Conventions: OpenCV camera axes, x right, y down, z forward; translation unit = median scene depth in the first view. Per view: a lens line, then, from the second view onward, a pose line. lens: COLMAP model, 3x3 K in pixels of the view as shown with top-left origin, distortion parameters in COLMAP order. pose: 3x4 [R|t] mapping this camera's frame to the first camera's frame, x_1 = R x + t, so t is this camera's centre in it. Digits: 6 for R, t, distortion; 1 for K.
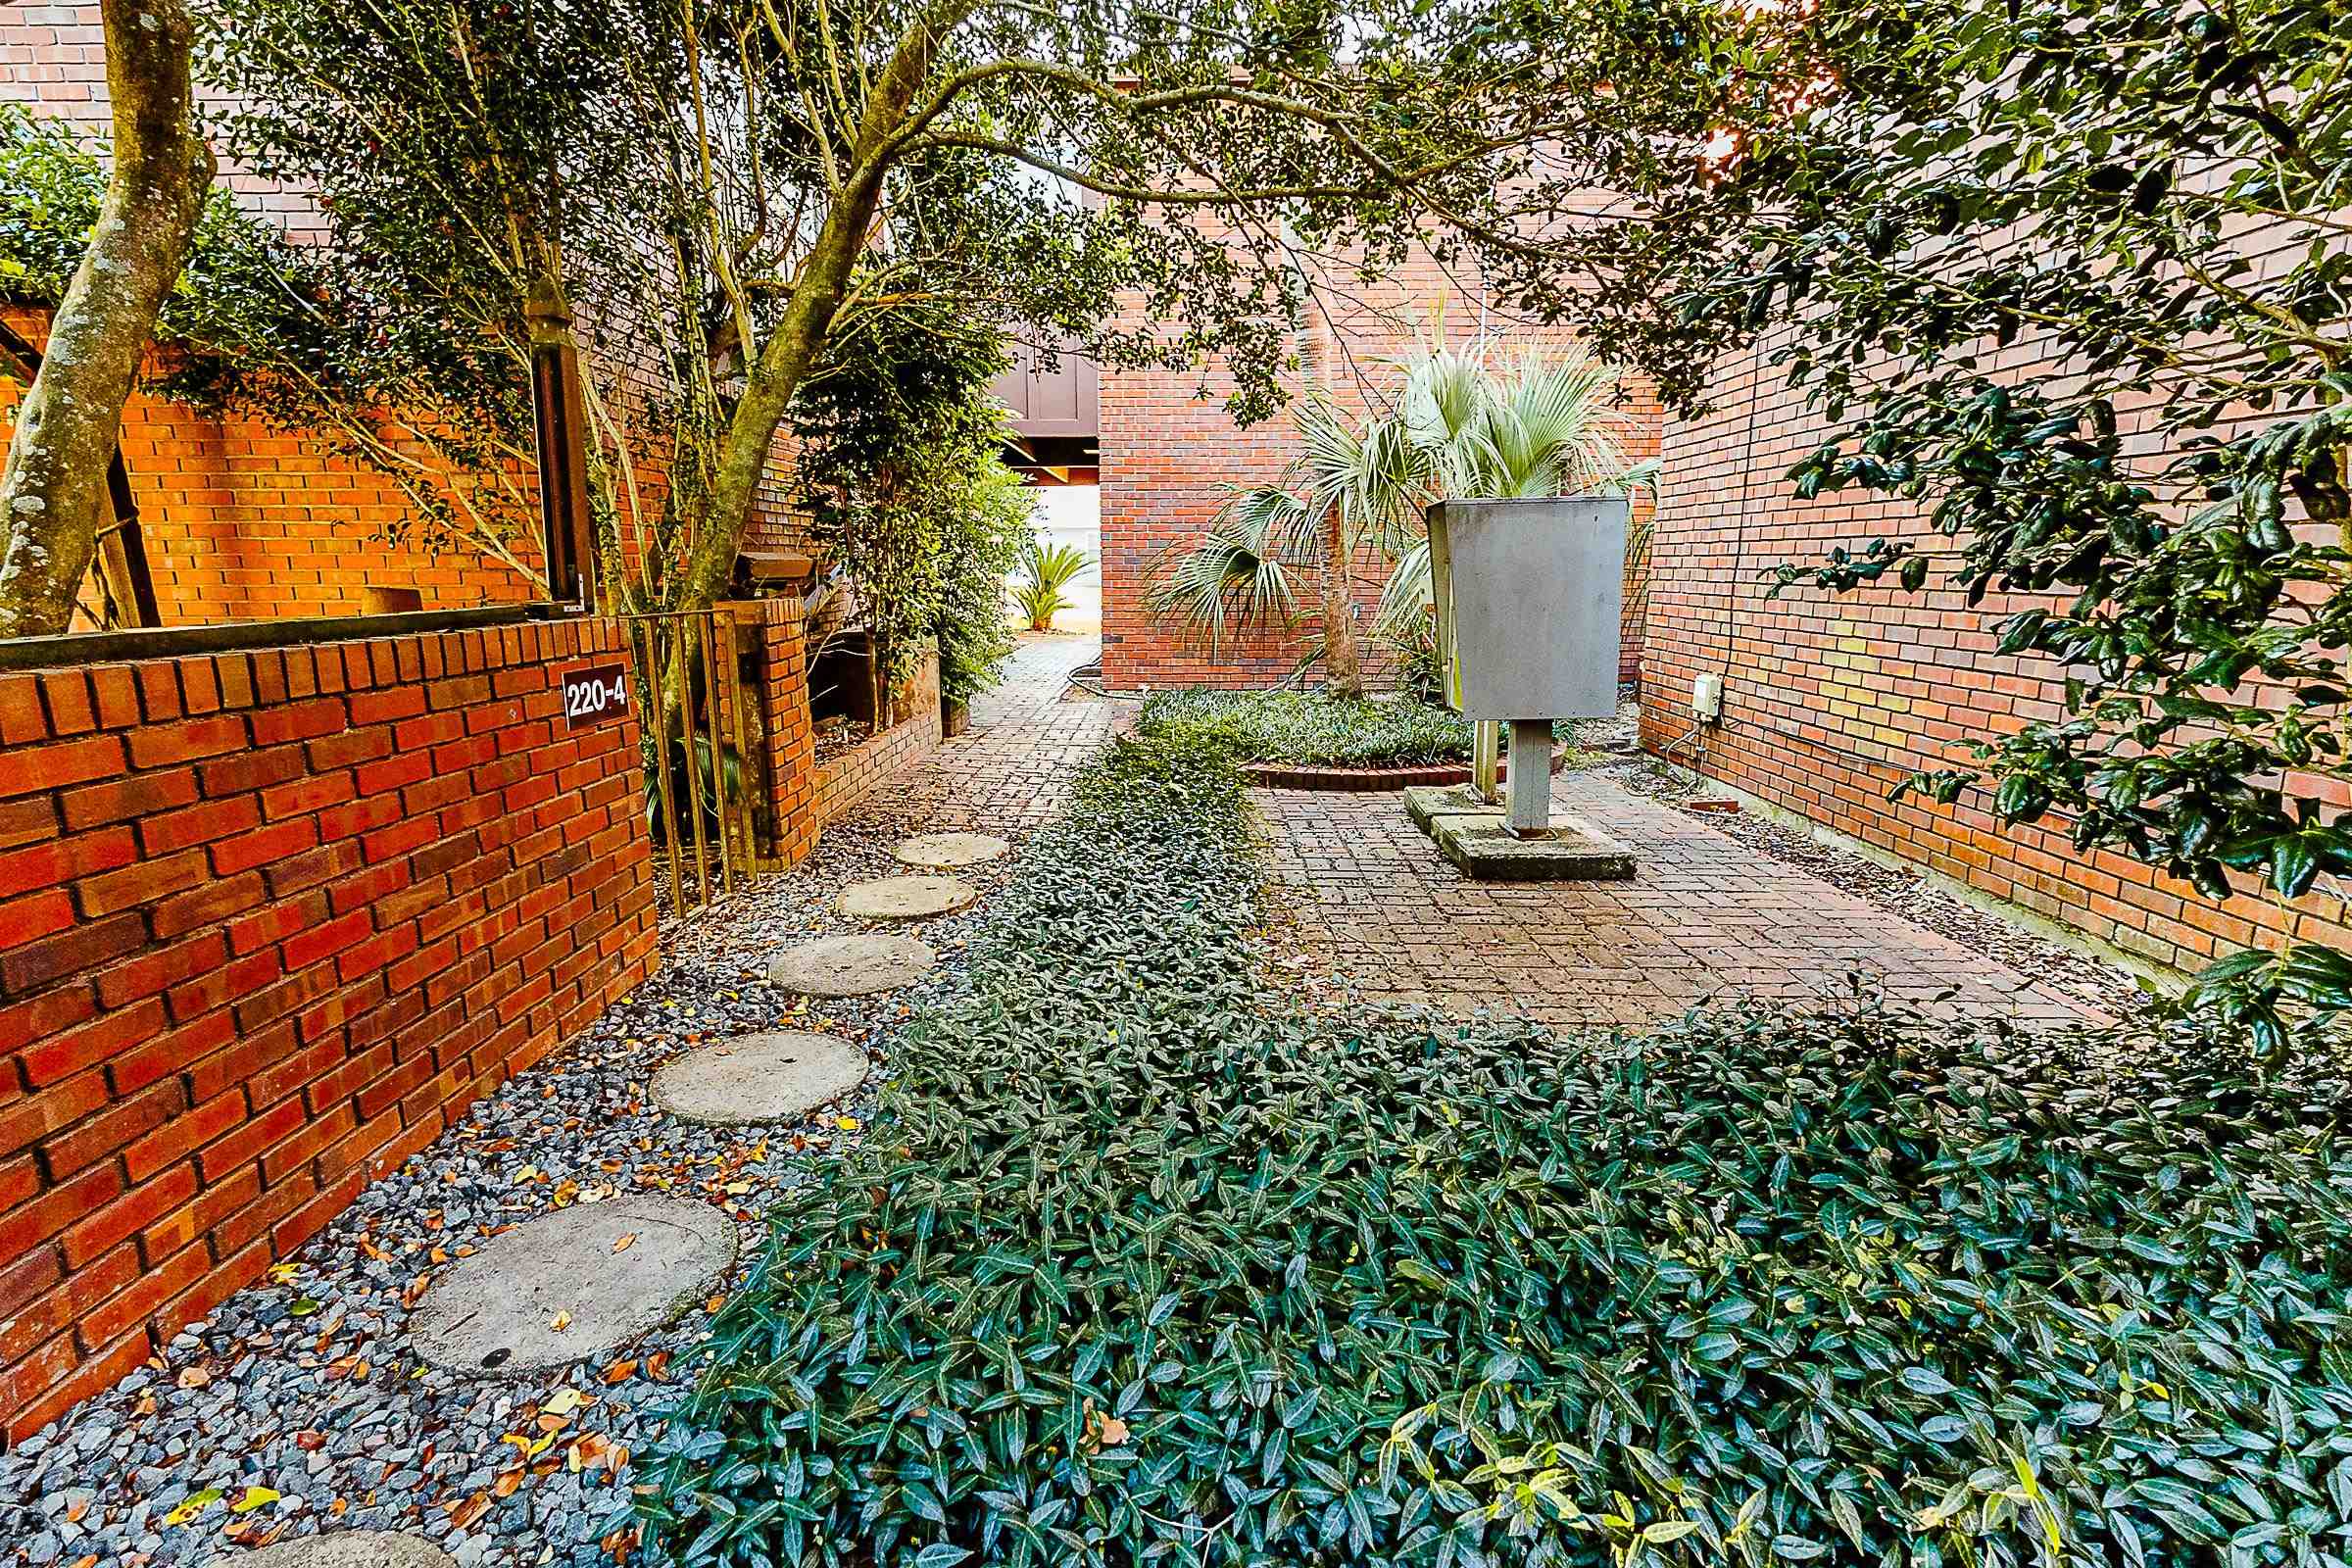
lens RADIAL K [[1088.1, 0, 1180.9], [0, 1088.1, 780.4], [0, 0, 1]] dist [-0.000241, 0.000063]
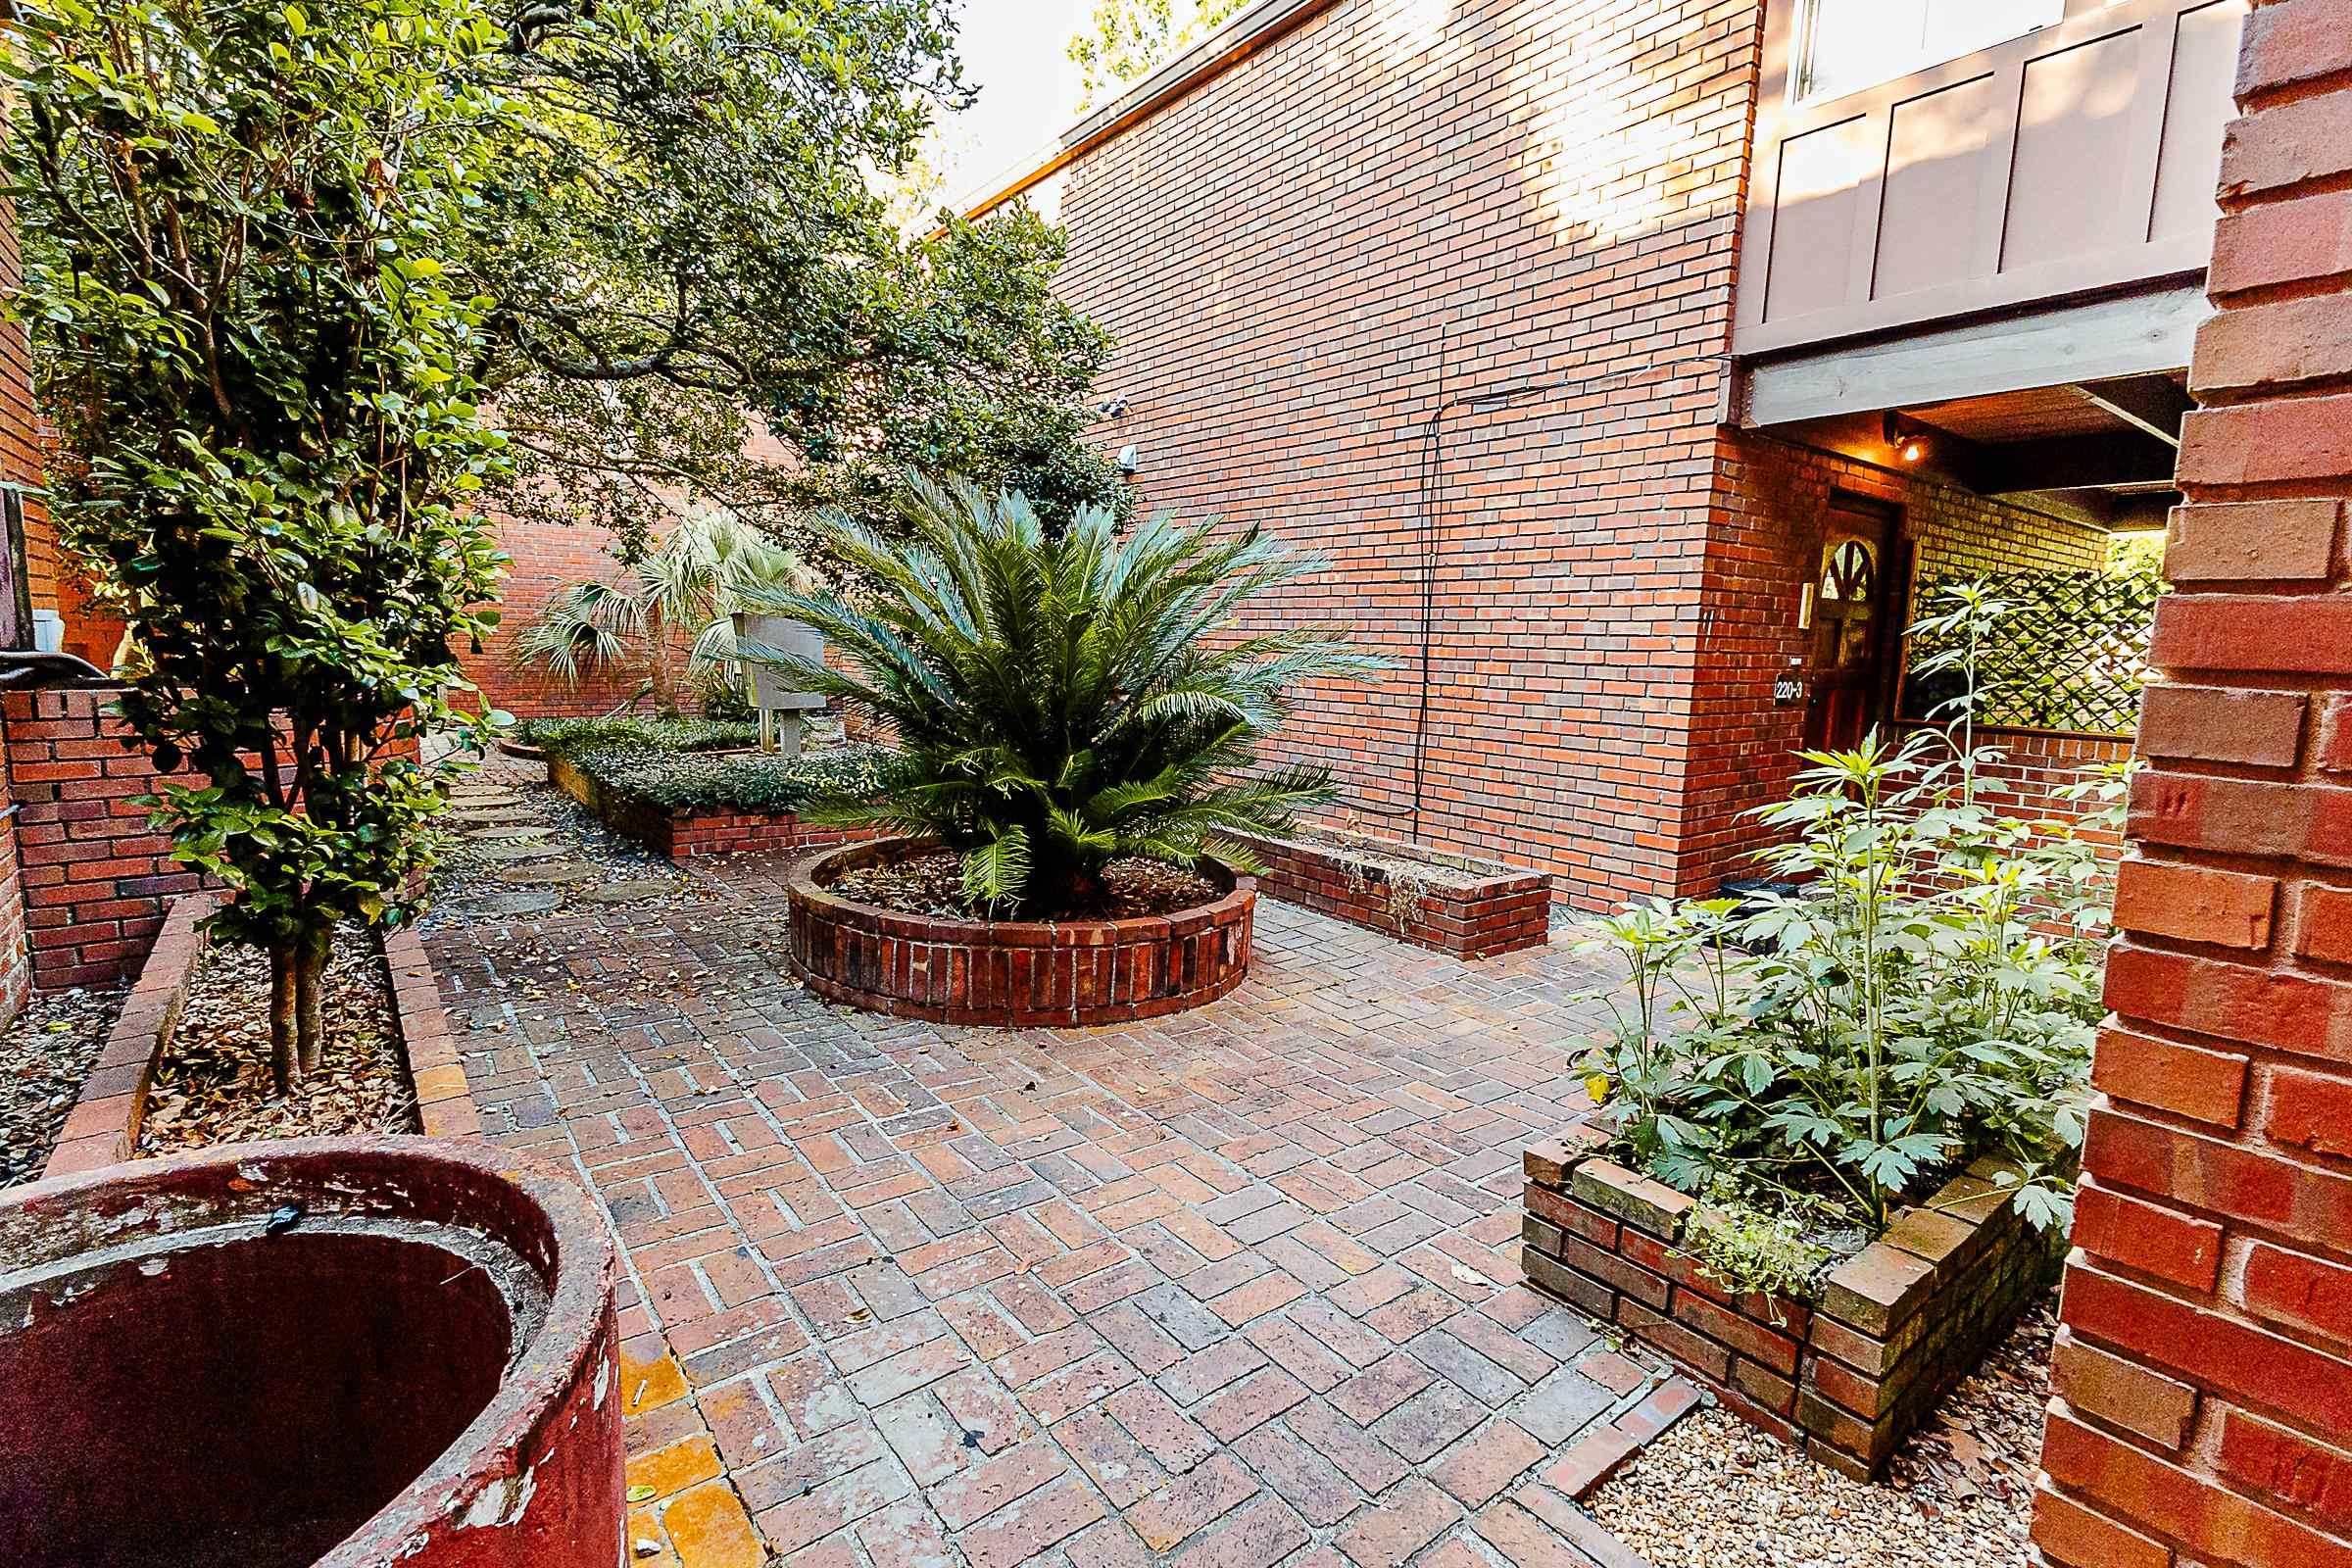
lens RADIAL K [[1088.1, 0, 1176.3], [0, 1088.1, 782.0], [0, 0, 1]] dist [-0.000241, 0.000063]
pose [[0.783144, -0.063790, 0.618559, -0.295508], [0.100628, 0.994614, -0.024832, 0.150972], [-0.613644, 0.081692, 0.785346, -0.811433]]
